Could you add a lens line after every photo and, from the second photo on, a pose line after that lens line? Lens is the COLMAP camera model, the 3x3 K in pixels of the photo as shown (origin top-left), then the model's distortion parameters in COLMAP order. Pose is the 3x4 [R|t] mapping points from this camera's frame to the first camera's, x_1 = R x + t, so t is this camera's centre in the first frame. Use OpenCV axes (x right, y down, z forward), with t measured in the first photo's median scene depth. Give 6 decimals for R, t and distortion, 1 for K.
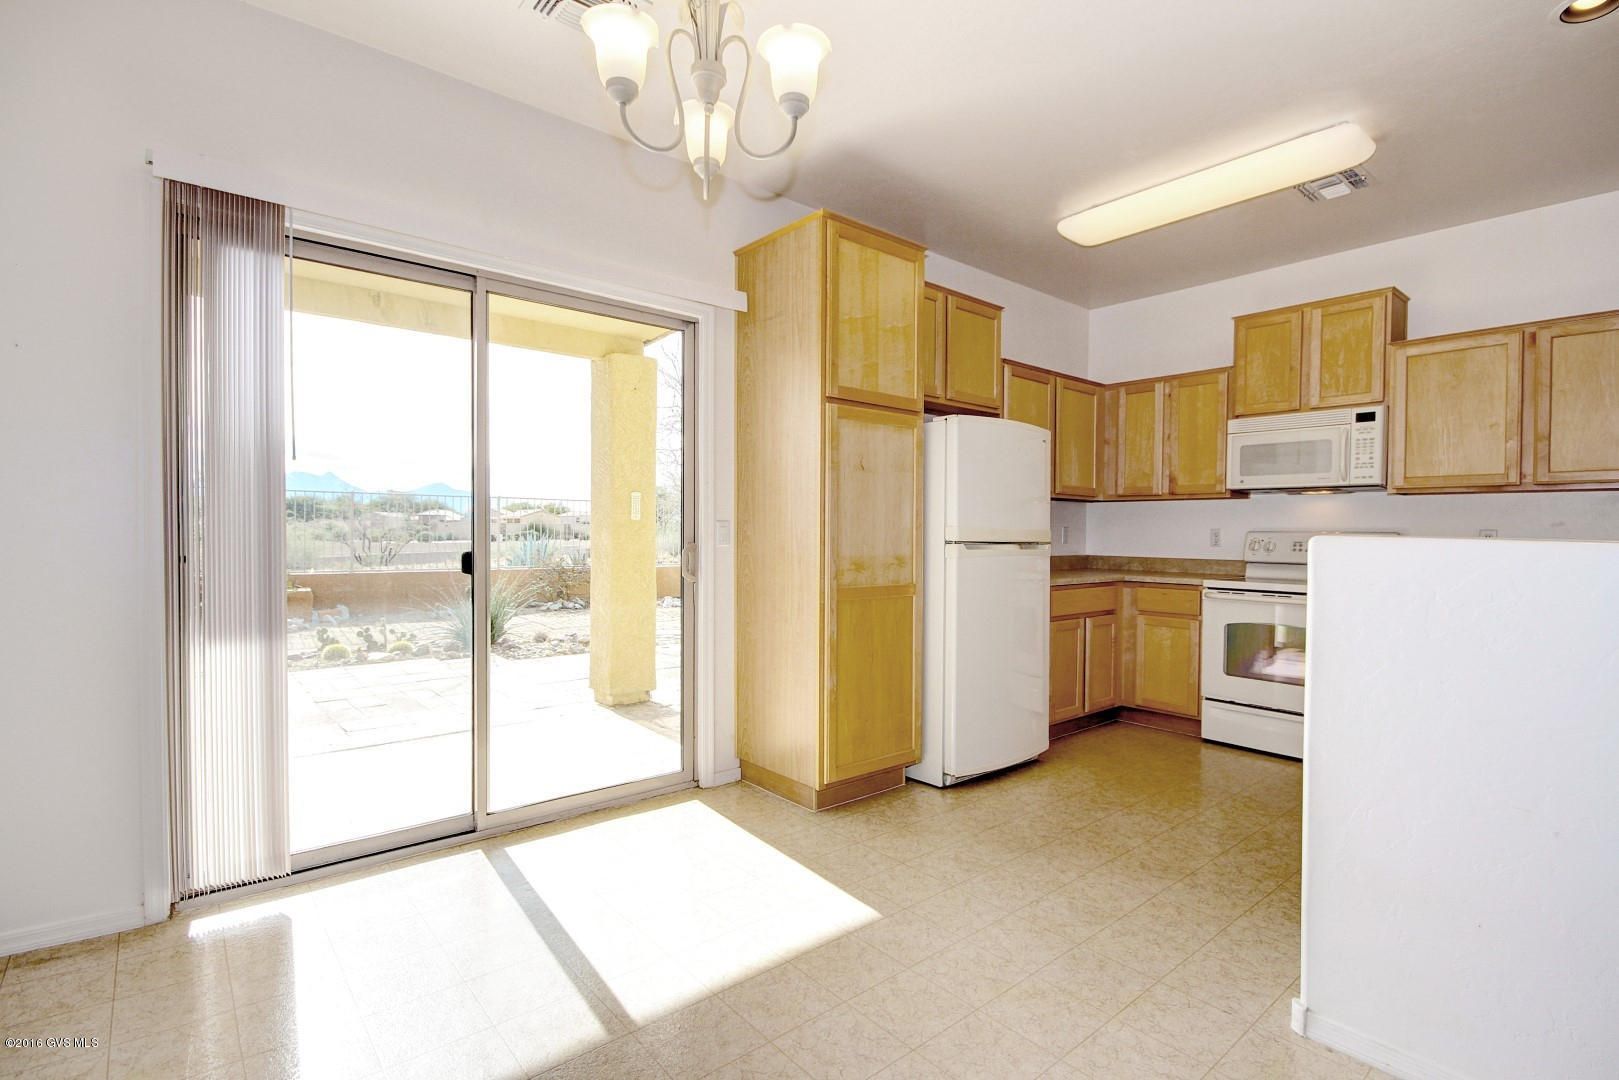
lens RADIAL K [[763.4, 0, 819.7], [0, 763.4, 543.9], [0, 0, 1]] dist [-0.001742, -0.004005]
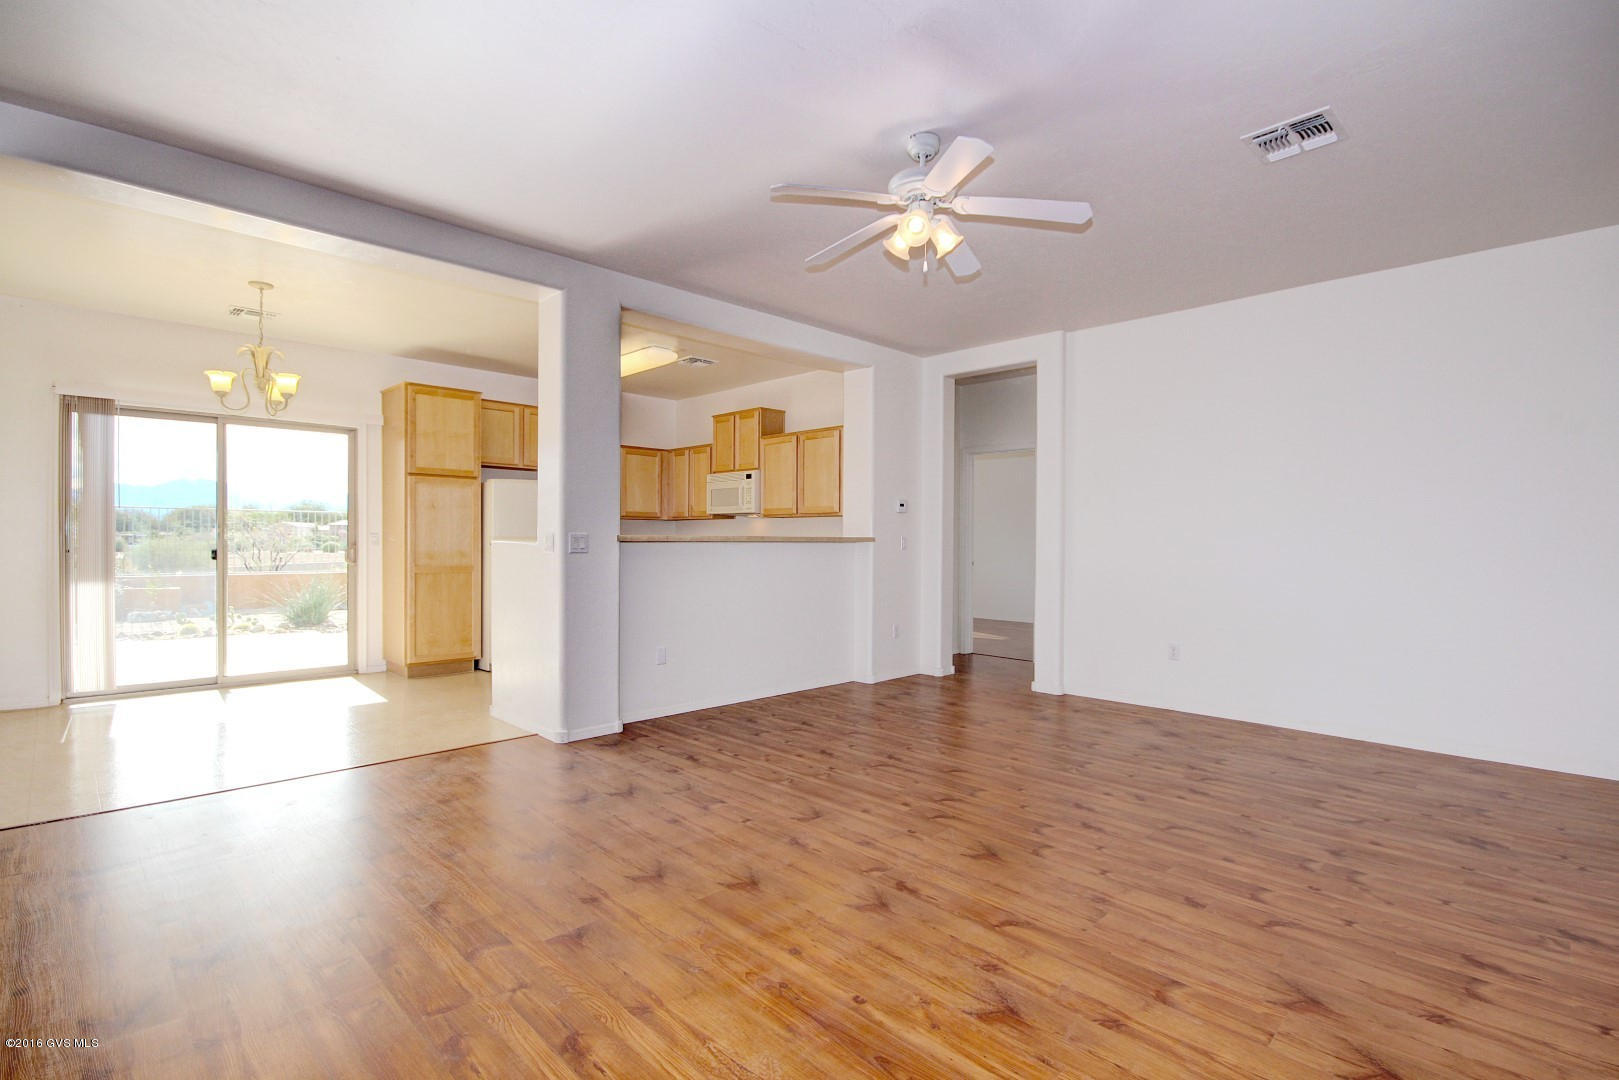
lens RADIAL K [[763.4, 0, 820.7], [0, 763.4, 543.6], [0, 0, 1]] dist [-0.001742, -0.004005]
pose [[0.996059, -0.004852, 0.088562, 0.680093], [0.005842, 0.999923, -0.010930, 0.018808], [-0.088502, 0.011405, 0.996011, -0.823938]]
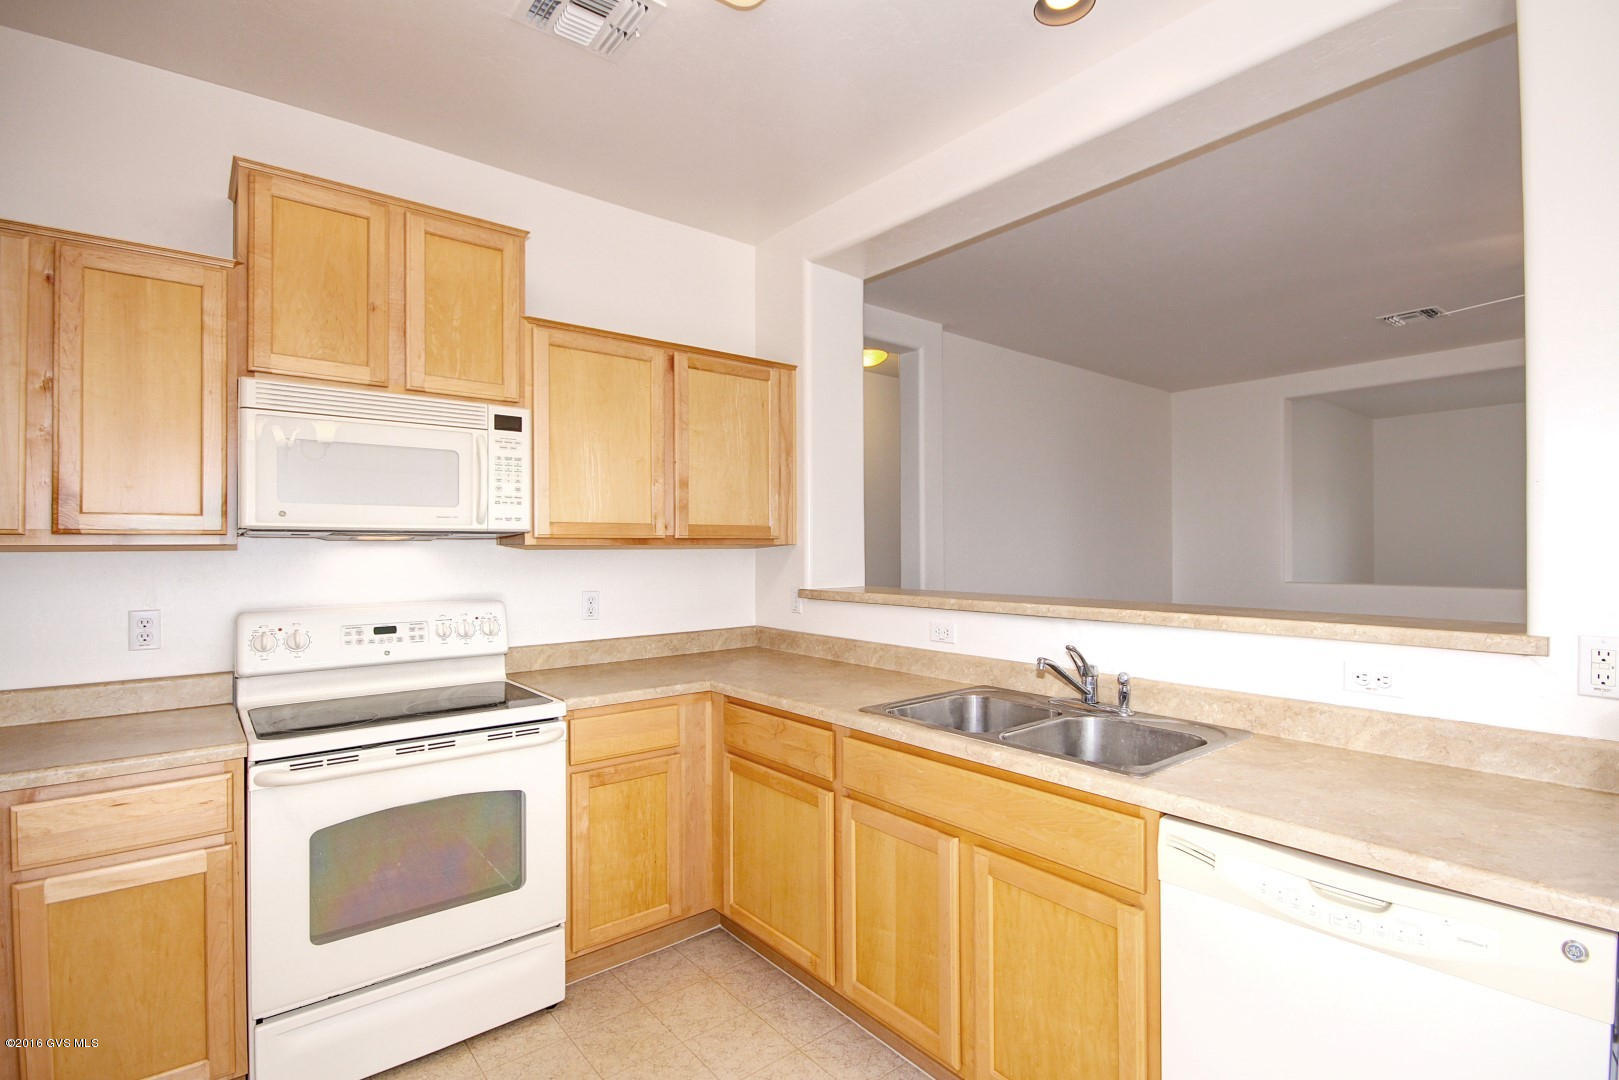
lens RADIAL K [[763.4, 0, 825.9], [0, 763.4, 542.6], [0, 0, 1]] dist [-0.001742, -0.004005]
pose [[0.001495, -0.004055, 0.999991, 0.084891], [0.021843, 0.999753, 0.004022, -0.061137], [-0.999760, 0.021837, 0.001583, 0.694944]]
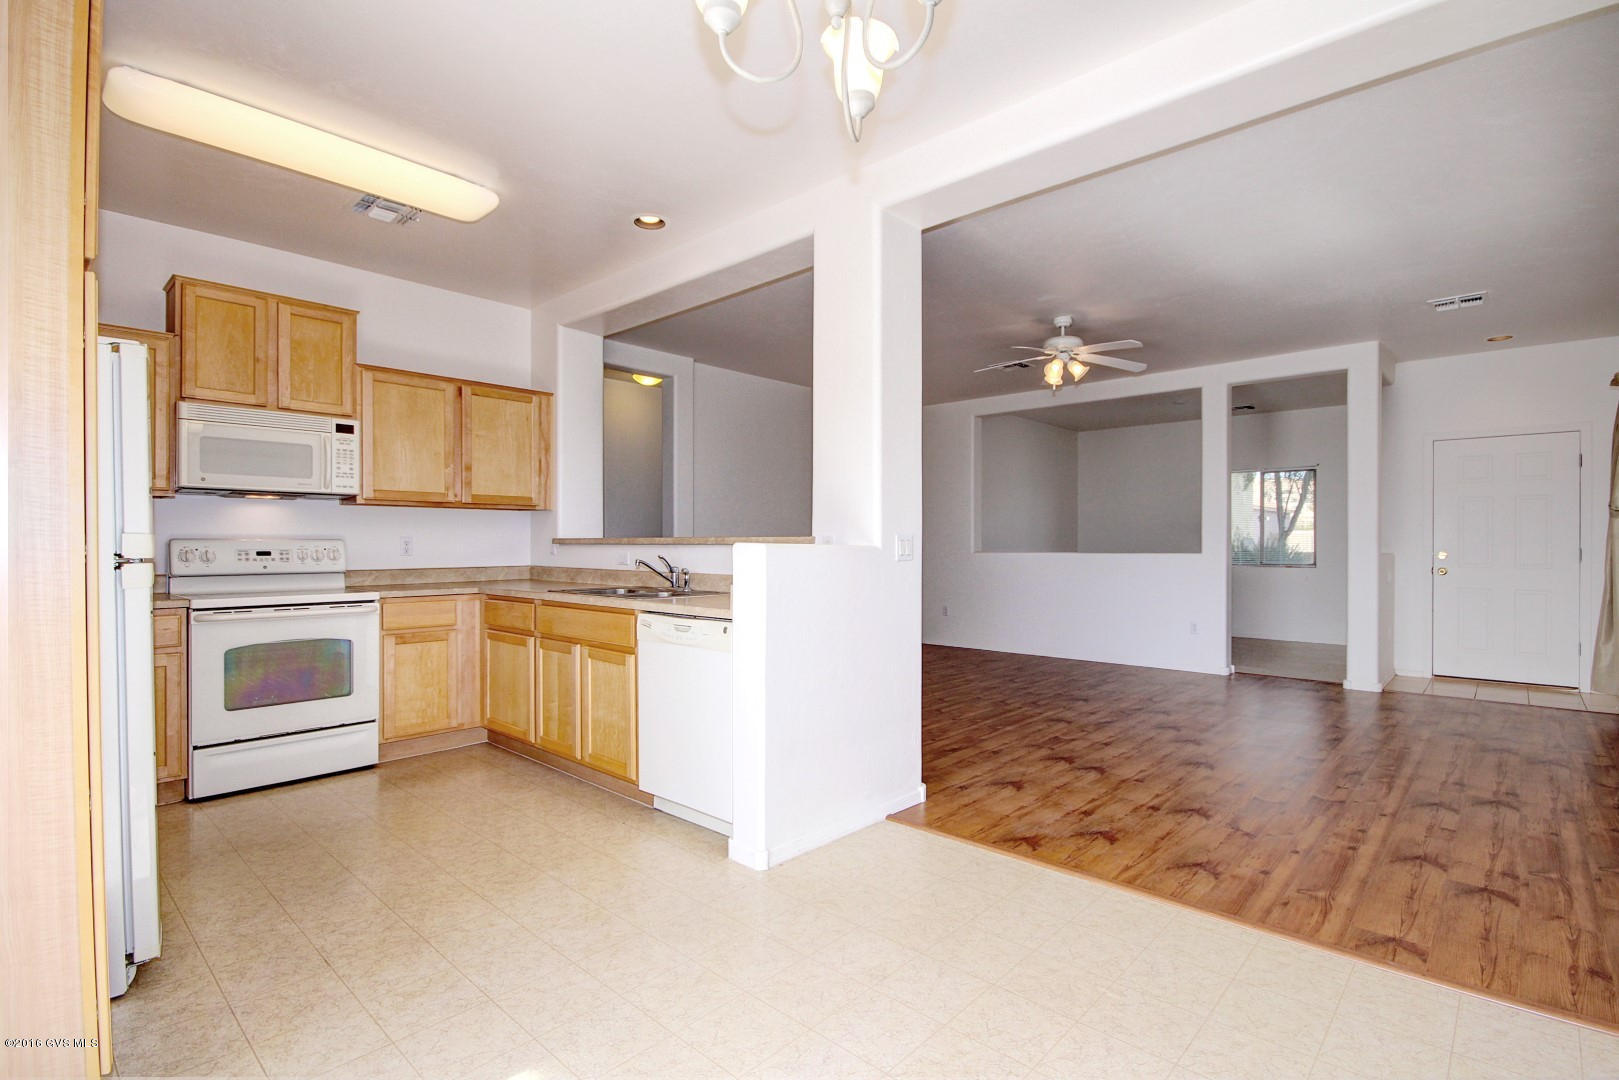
lens RADIAL K [[763.4, 0, 835.9], [0, 763.4, 545.2], [0, 0, 1]] dist [-0.001742, -0.004005]
pose [[-0.142425, -0.013130, 0.989719, -0.385925], [0.015089, 0.999767, 0.015434, -0.012618], [-0.989691, 0.017132, -0.142193, 0.457102]]
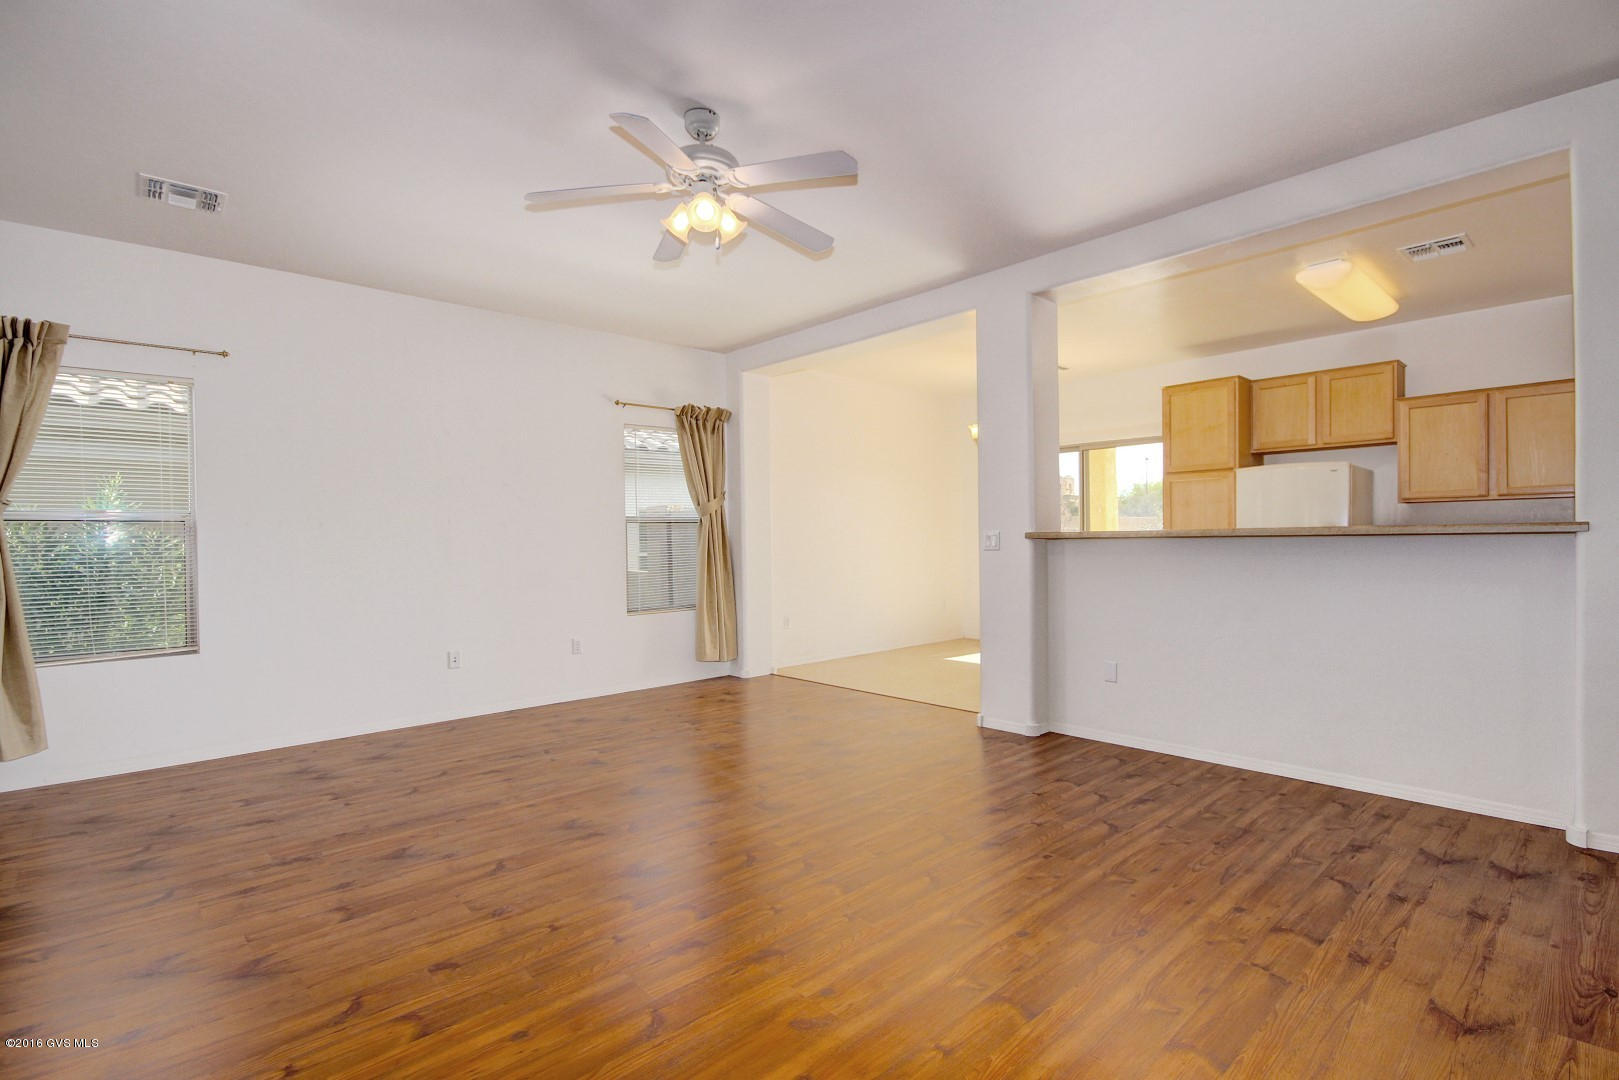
lens RADIAL K [[763.4, 0, 837.5], [0, 763.4, 552.7], [0, 0, 1]] dist [-0.001742, -0.004005]
pose [[0.070067, 0.007074, -0.997517, 1.533367], [-0.002237, 0.999973, 0.006934, 0.015002], [0.997540, 0.001746, 0.070081, -0.038132]]
